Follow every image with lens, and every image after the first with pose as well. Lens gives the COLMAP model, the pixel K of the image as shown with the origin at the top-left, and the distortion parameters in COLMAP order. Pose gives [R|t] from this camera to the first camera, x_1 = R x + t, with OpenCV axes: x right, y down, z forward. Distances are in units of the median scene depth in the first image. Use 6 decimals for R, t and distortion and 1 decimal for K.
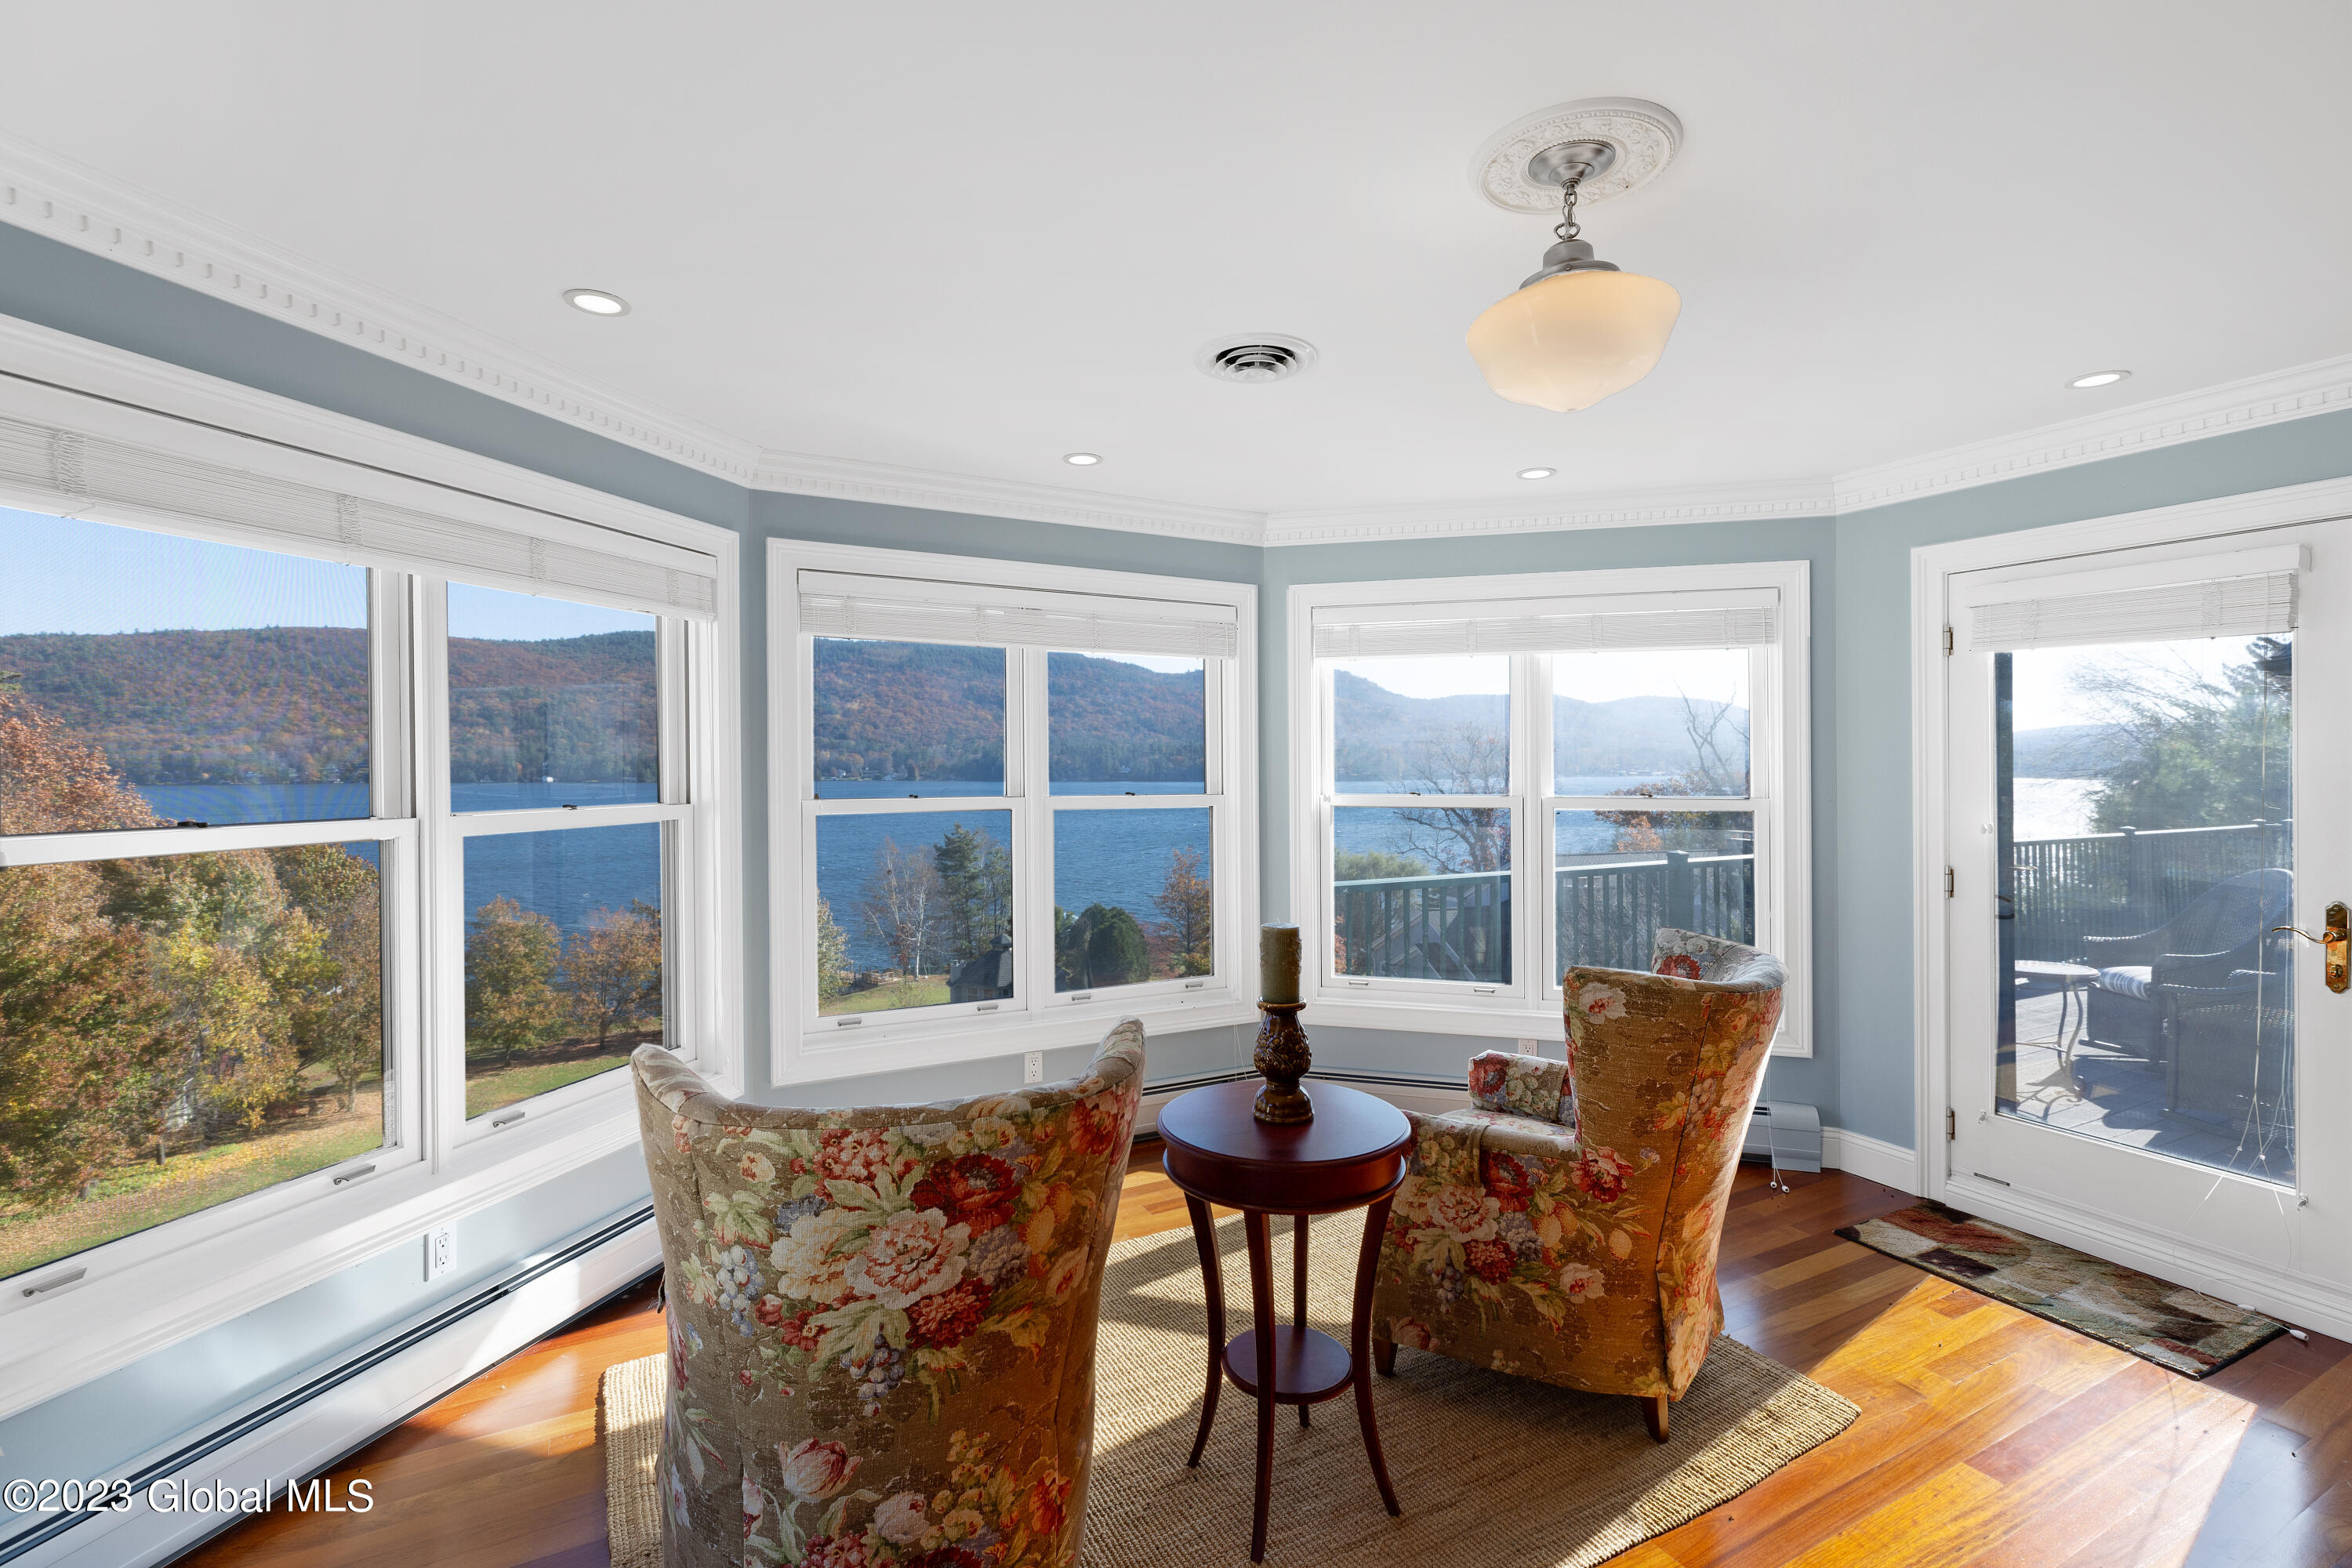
lens RADIAL K [[1083.2, 0, 1183.8], [0, 1083.2, 769.8], [0, 0, 1]] dist [0.003900, -0.003192]
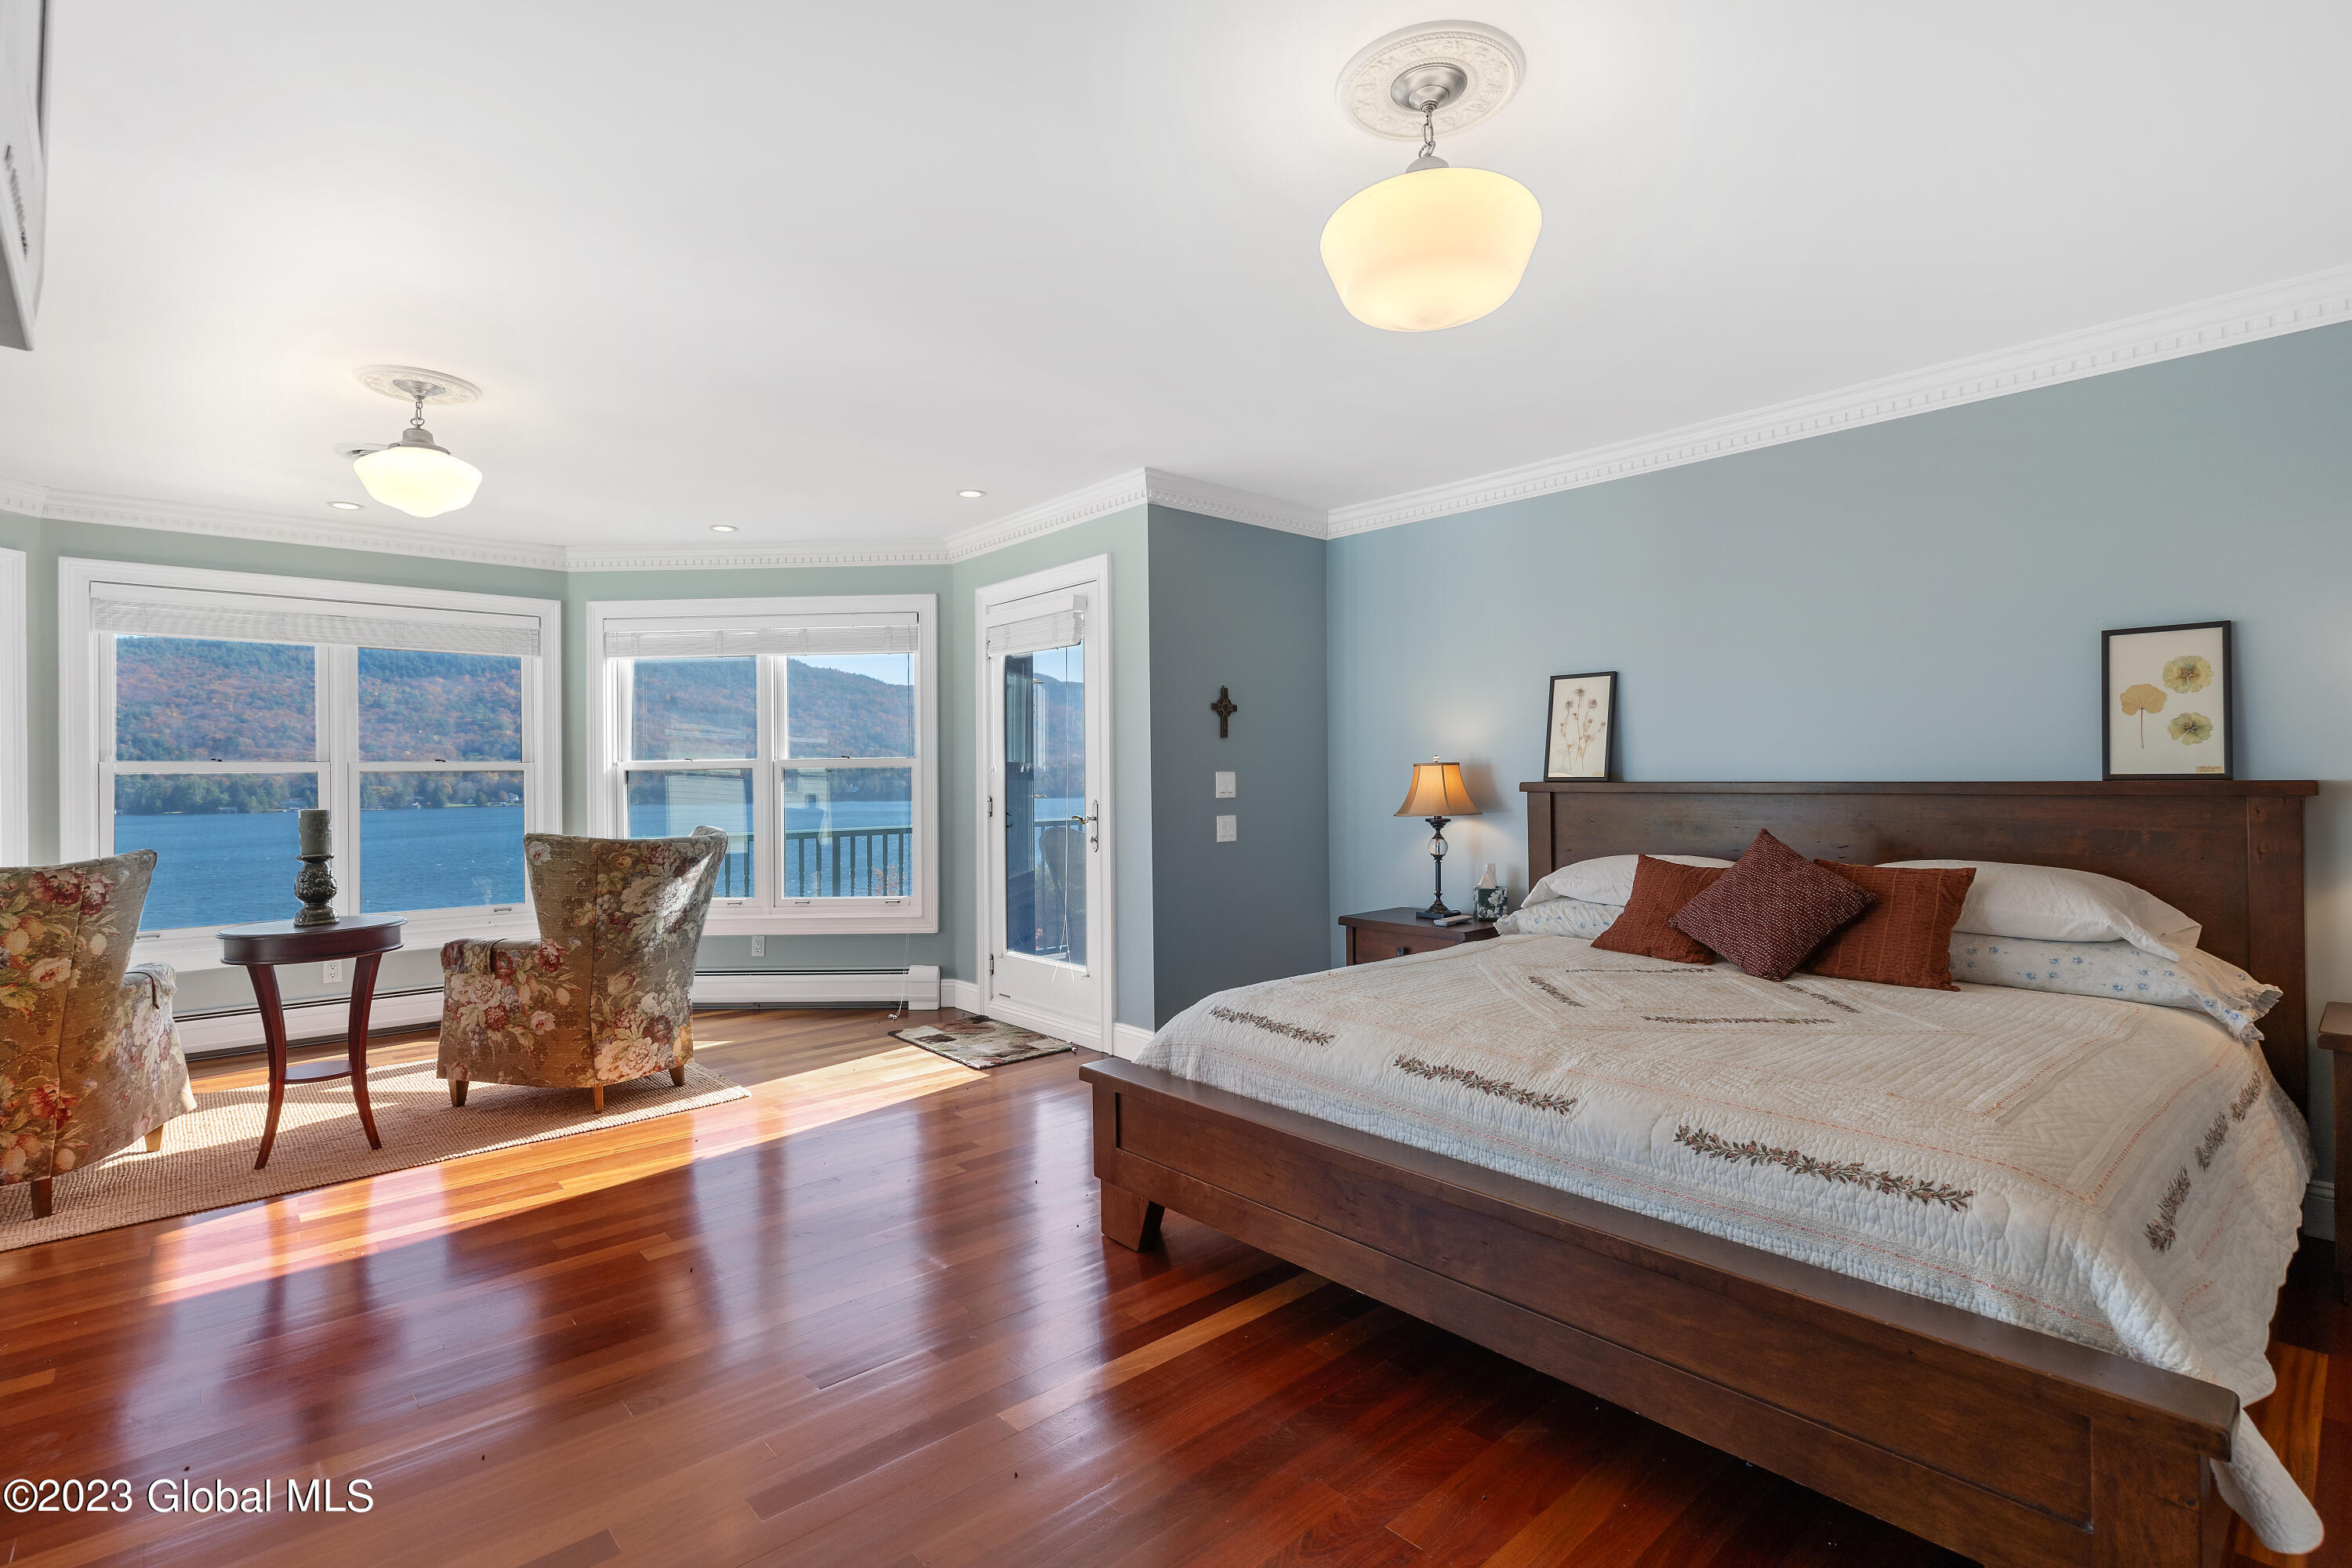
lens RADIAL K [[1122.4, 0, 1201.6], [0, 1122.4, 768.0], [0, 0, 1]] dist [-0.009325, 0.002858]
pose [[0.970508, -0.010457, 0.240844, 0.908436], [0.014461, 0.999785, -0.014865, 0.114036], [-0.240637, 0.017910, 0.970450, -0.901763]]
